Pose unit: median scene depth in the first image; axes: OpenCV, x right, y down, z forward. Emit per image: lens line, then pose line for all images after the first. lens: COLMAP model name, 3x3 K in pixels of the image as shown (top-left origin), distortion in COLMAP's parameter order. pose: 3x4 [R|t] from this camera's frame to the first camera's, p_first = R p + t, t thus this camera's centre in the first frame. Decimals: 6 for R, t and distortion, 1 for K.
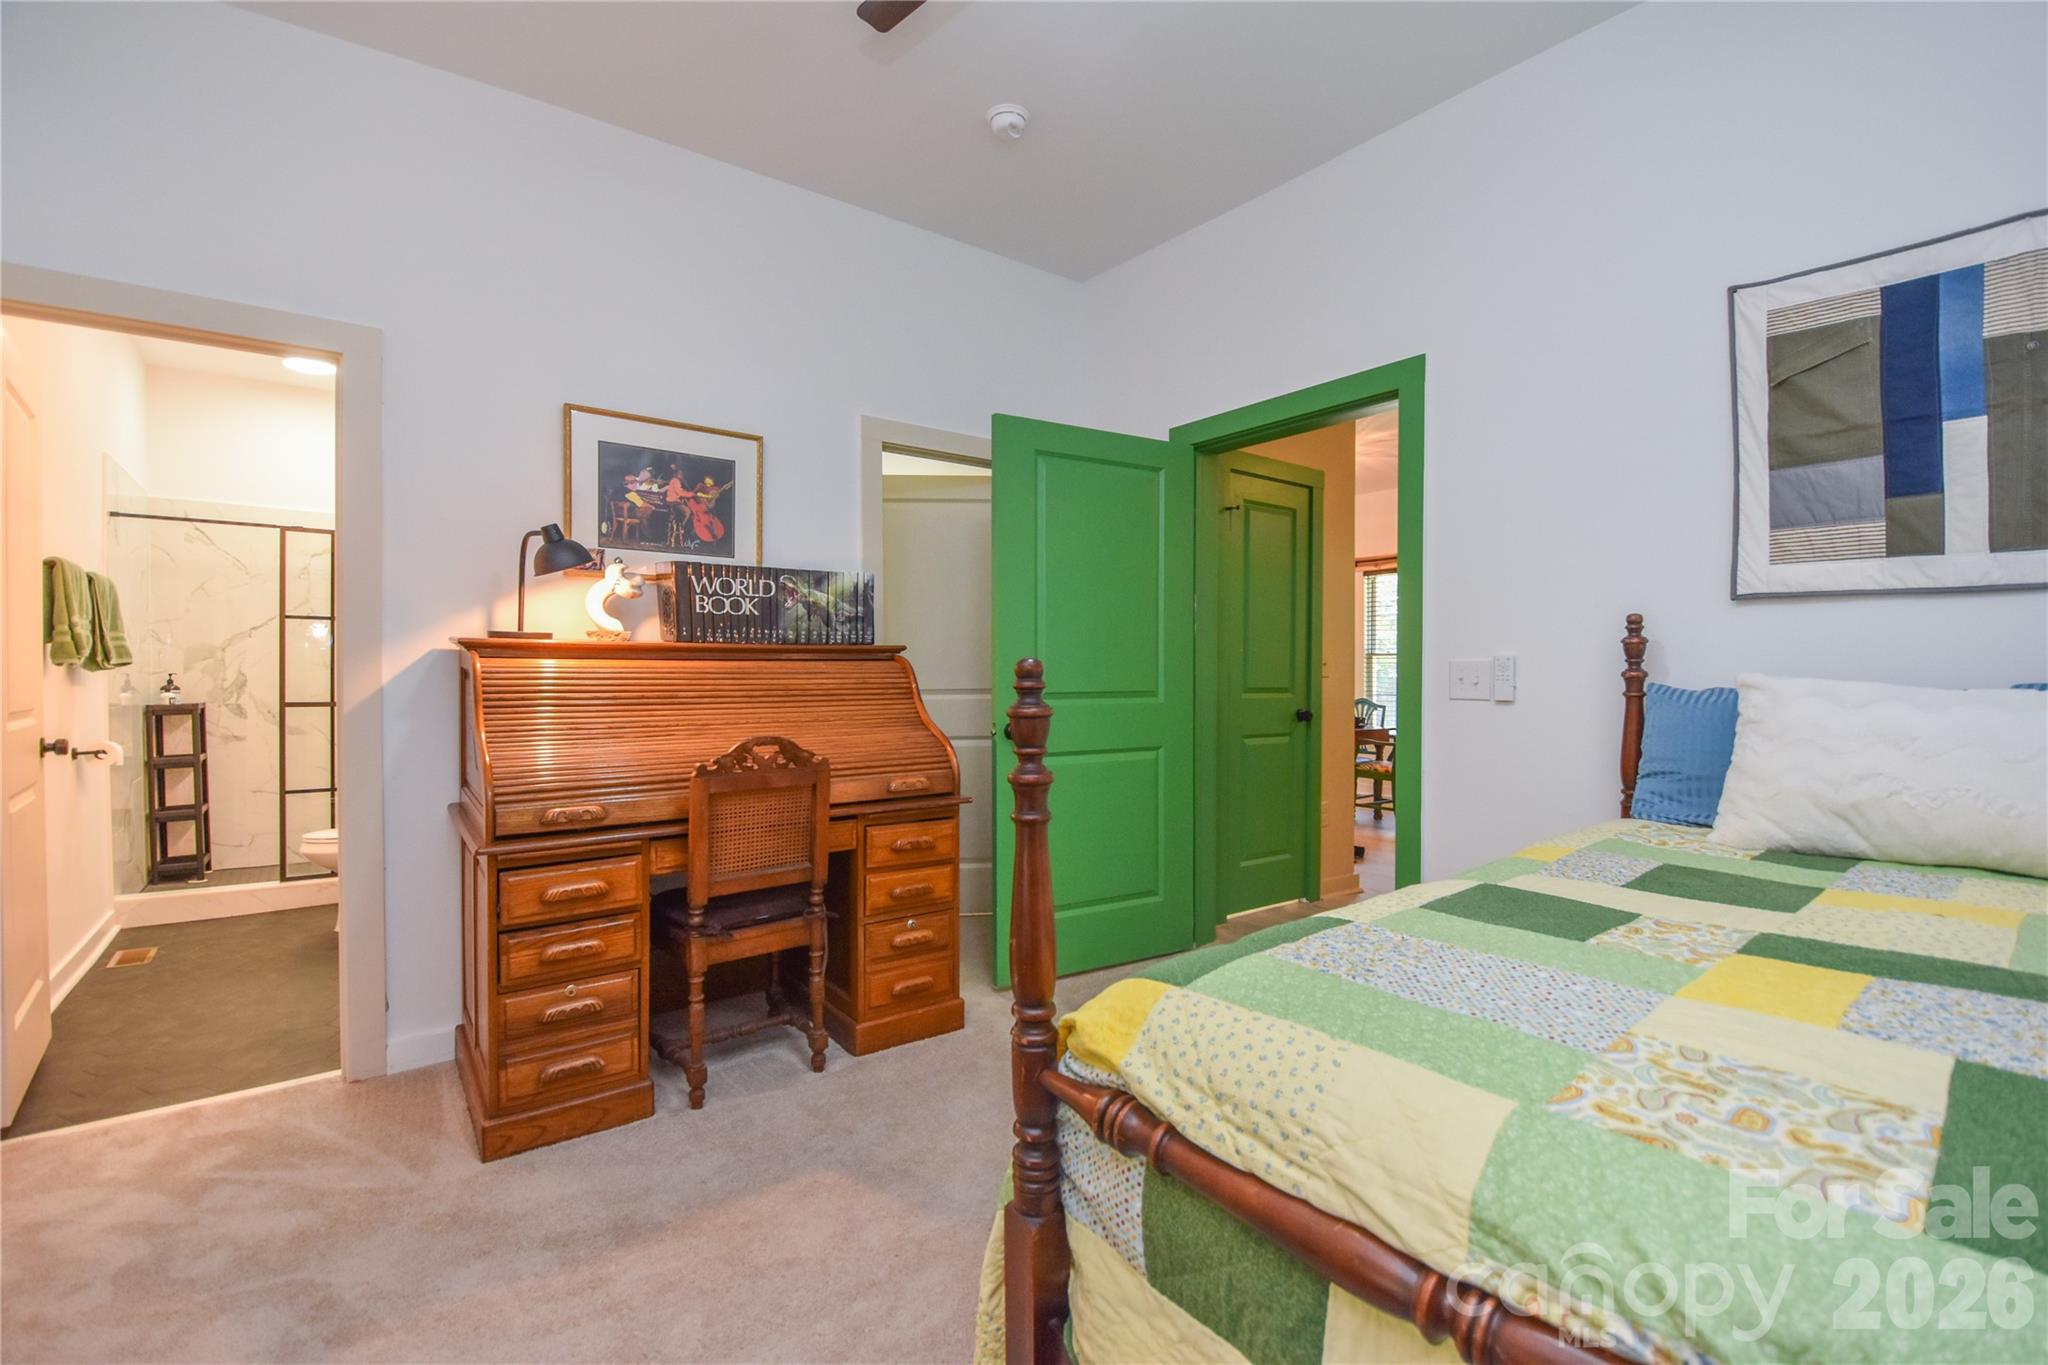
lens RADIAL K [[897.4, 0, 1027.1], [0, 897.4, 681.6], [0, 0, 1]] dist [0.010983, -0.019822]
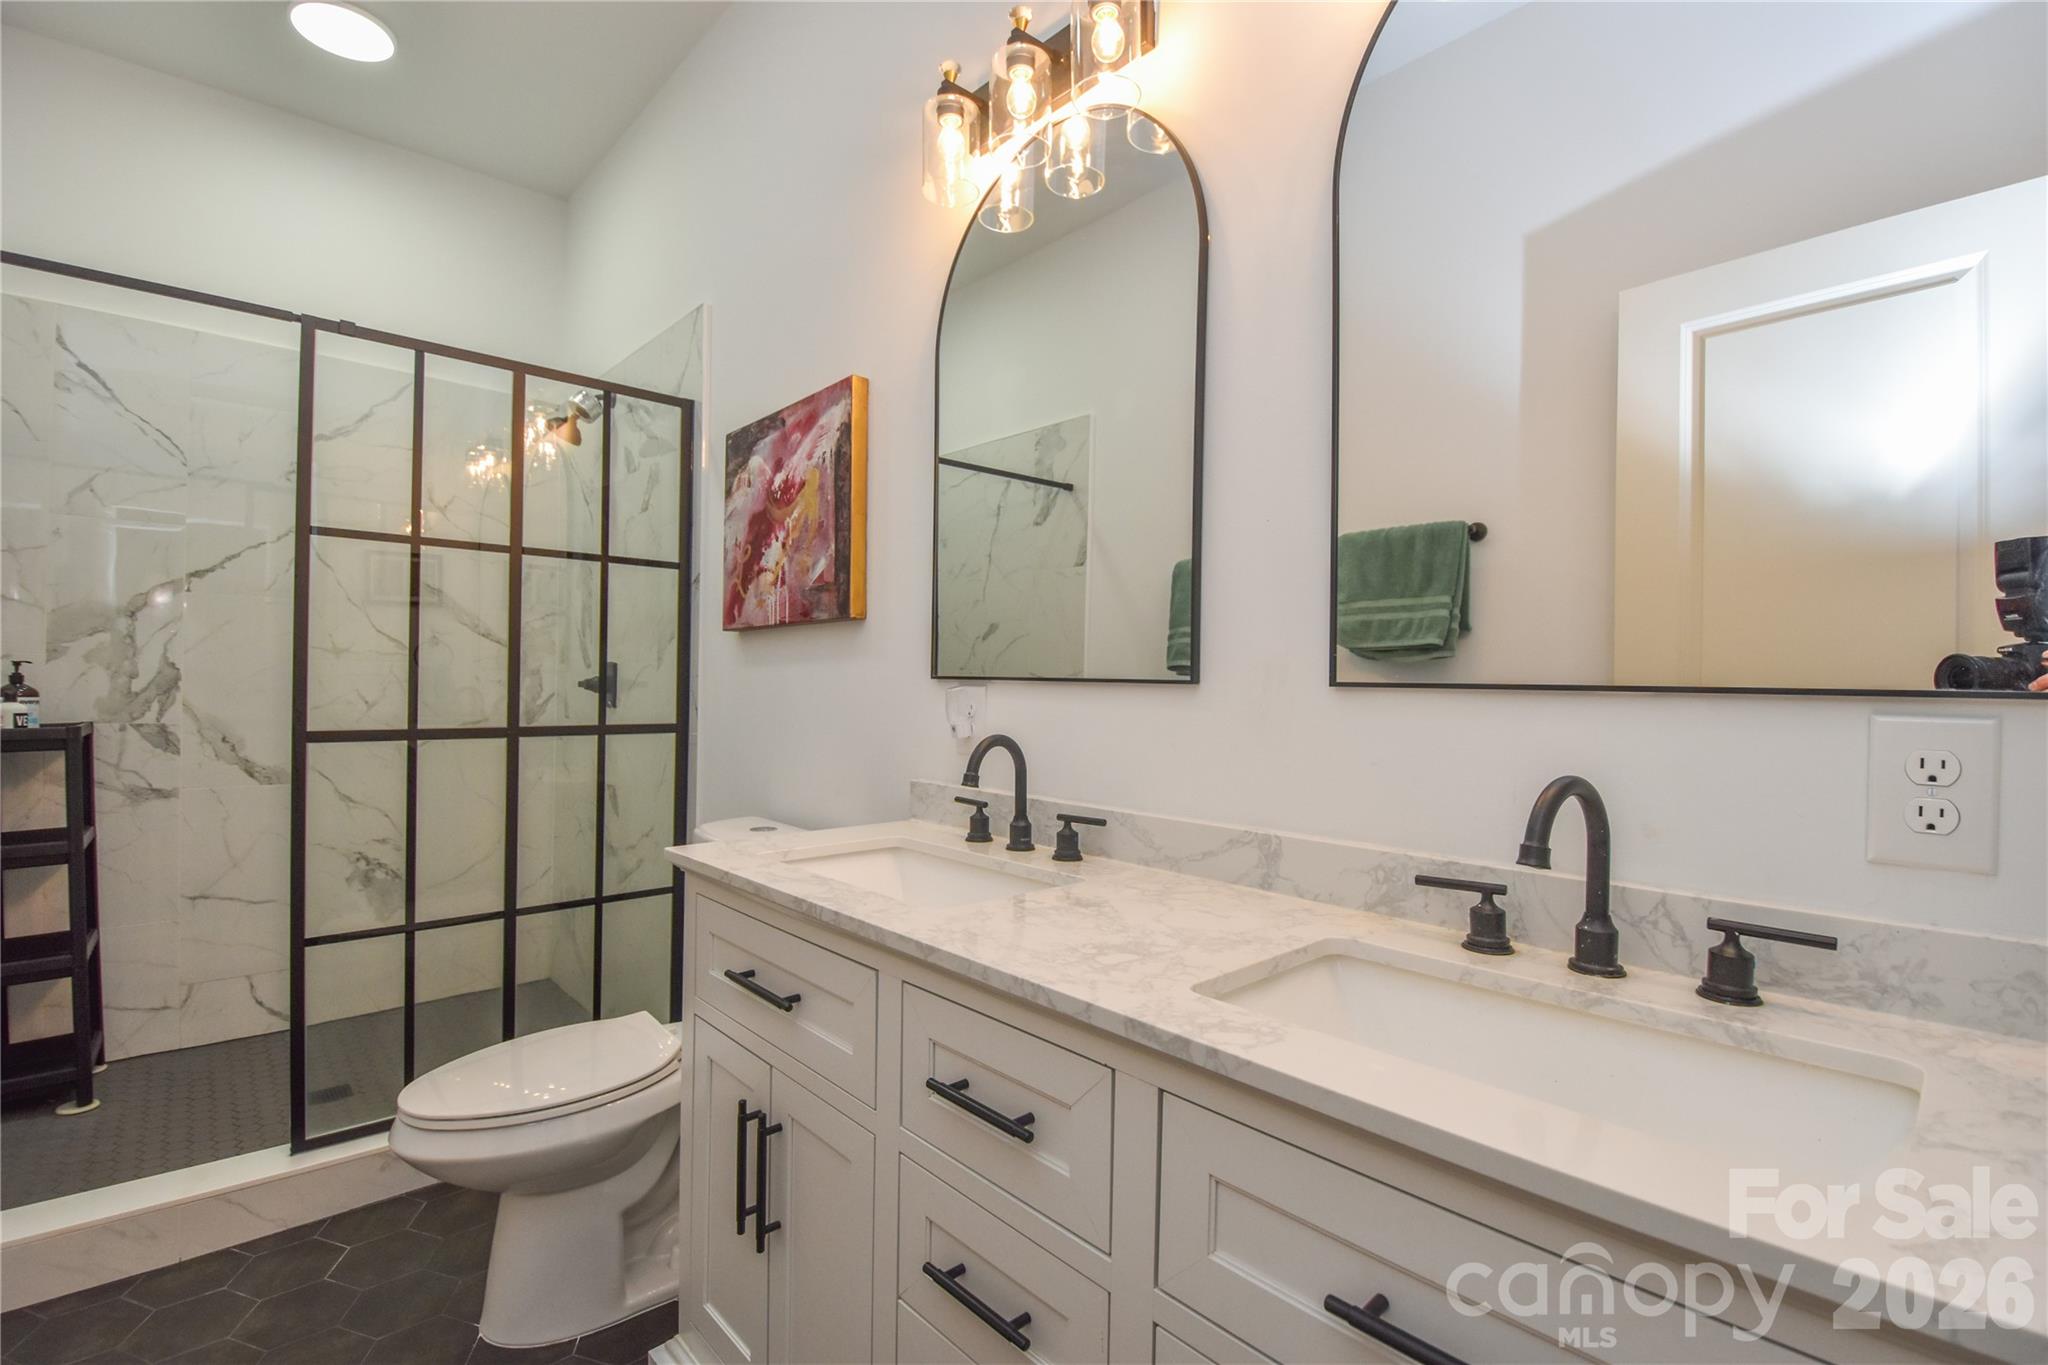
lens RADIAL K [[897.4, 0, 1027.1], [0, 897.4, 681.6], [0, 0, 1]] dist [0.010983, -0.019822]
pose [[0.995678, 0.011763, 0.092120, -0.463433], [-0.011635, 0.999930, -0.001928, -0.003342], [-0.092136, 0.000847, 0.995746, 0.478521]]
